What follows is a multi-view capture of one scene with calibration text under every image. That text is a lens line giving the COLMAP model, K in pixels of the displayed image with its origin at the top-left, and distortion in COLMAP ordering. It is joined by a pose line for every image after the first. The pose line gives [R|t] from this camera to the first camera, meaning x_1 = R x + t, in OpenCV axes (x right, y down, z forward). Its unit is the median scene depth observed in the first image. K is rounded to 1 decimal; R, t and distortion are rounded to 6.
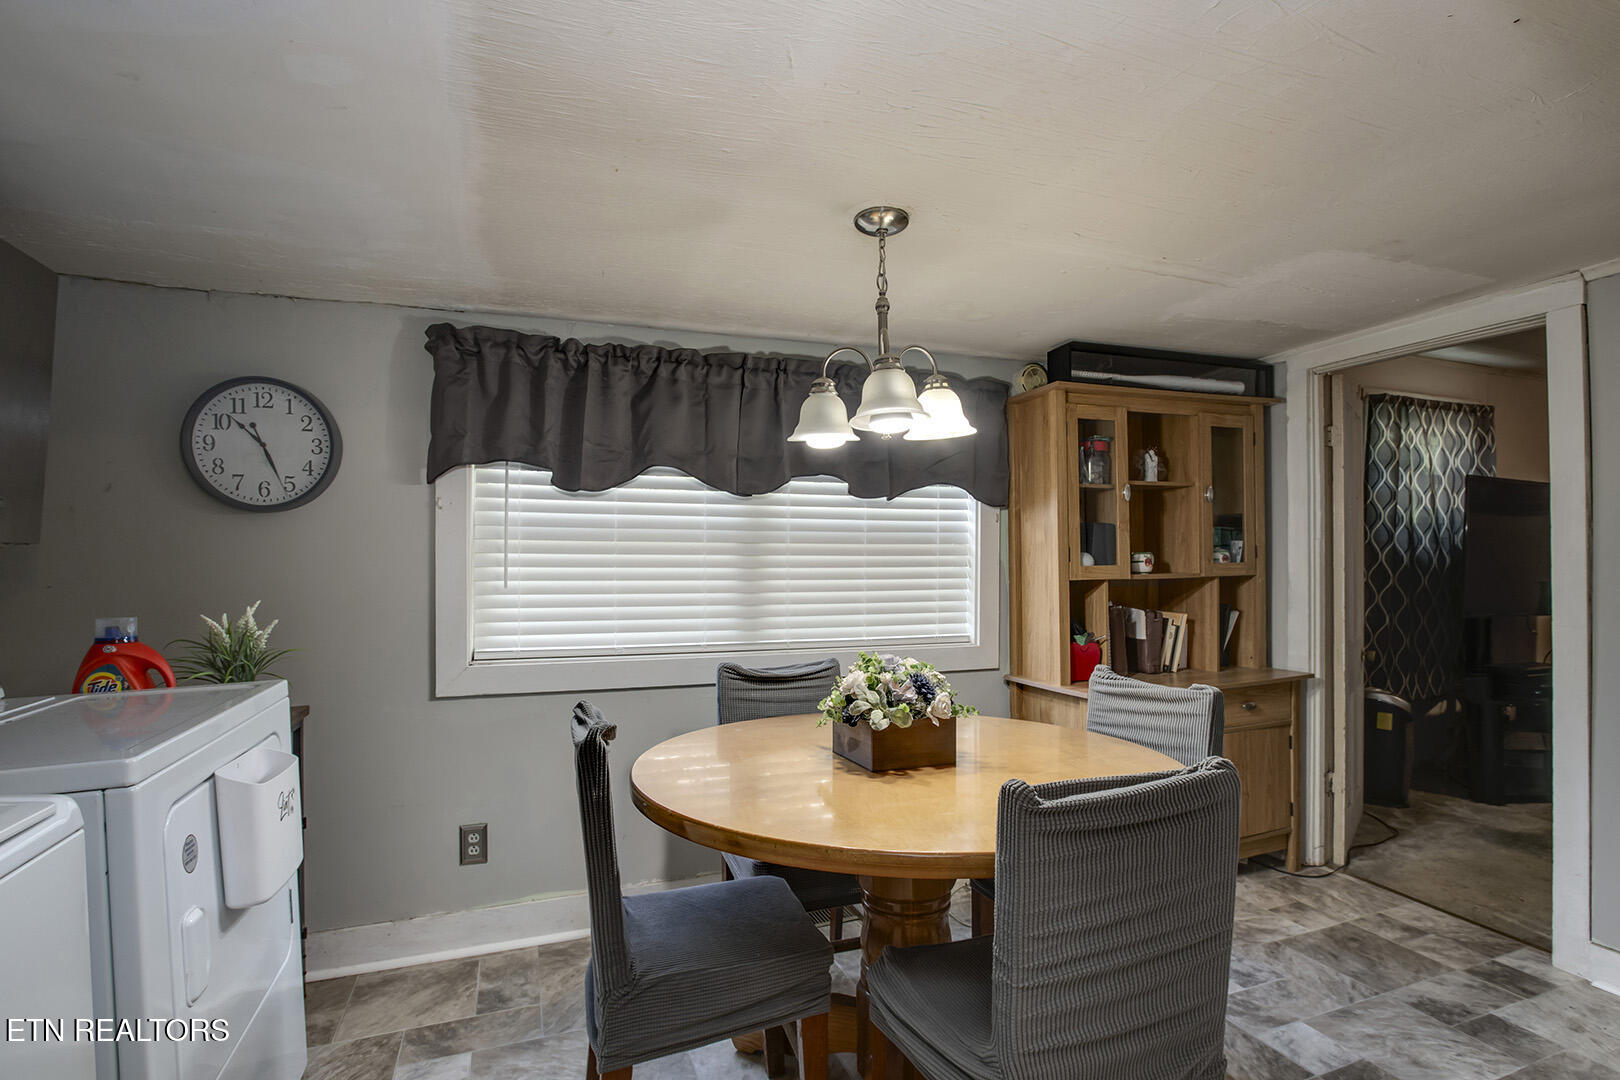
lens RADIAL K [[772.2, 0, 813.5], [0, 772.2, 551.0], [0, 0, 1]] dist [-0.027119, 0.001055]
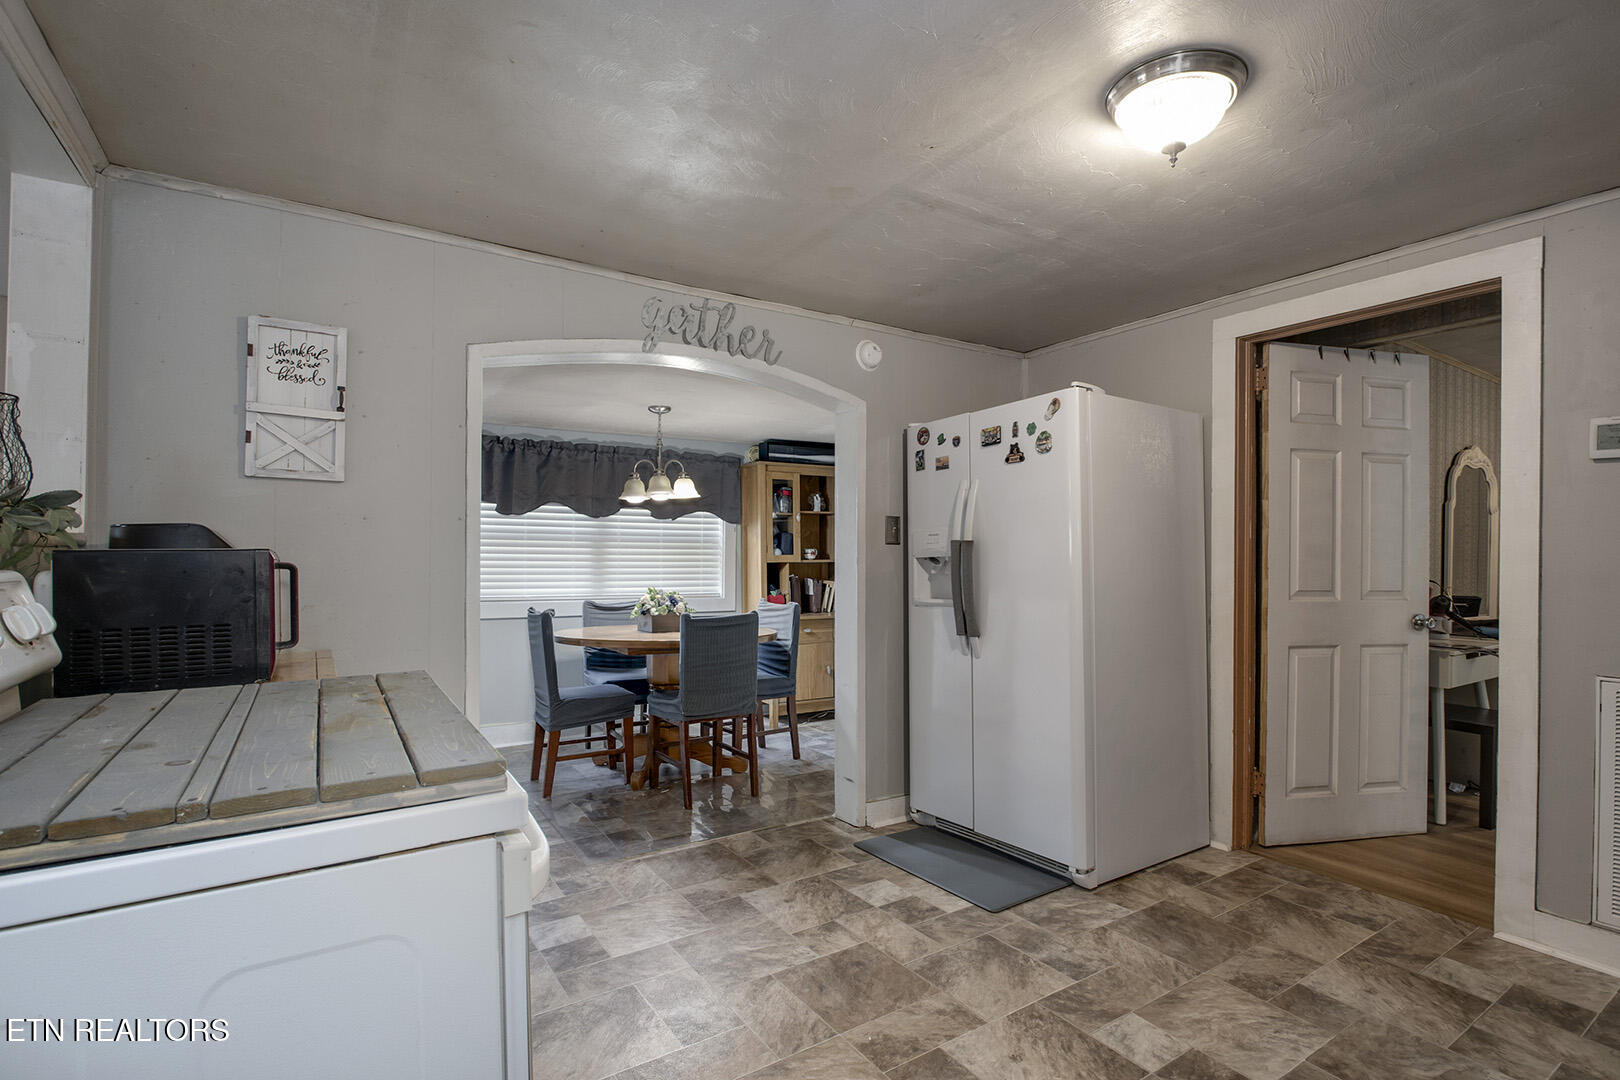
lens RADIAL K [[772.2, 0, 813.5], [0, 772.2, 551.0], [0, 0, 1]] dist [-0.027119, 0.001055]
pose [[0.976810, 0.007598, 0.213973, 0.028916], [-0.008626, 0.999955, 0.003871, 0.000599], [-0.213935, -0.005627, 0.976832, -0.918874]]
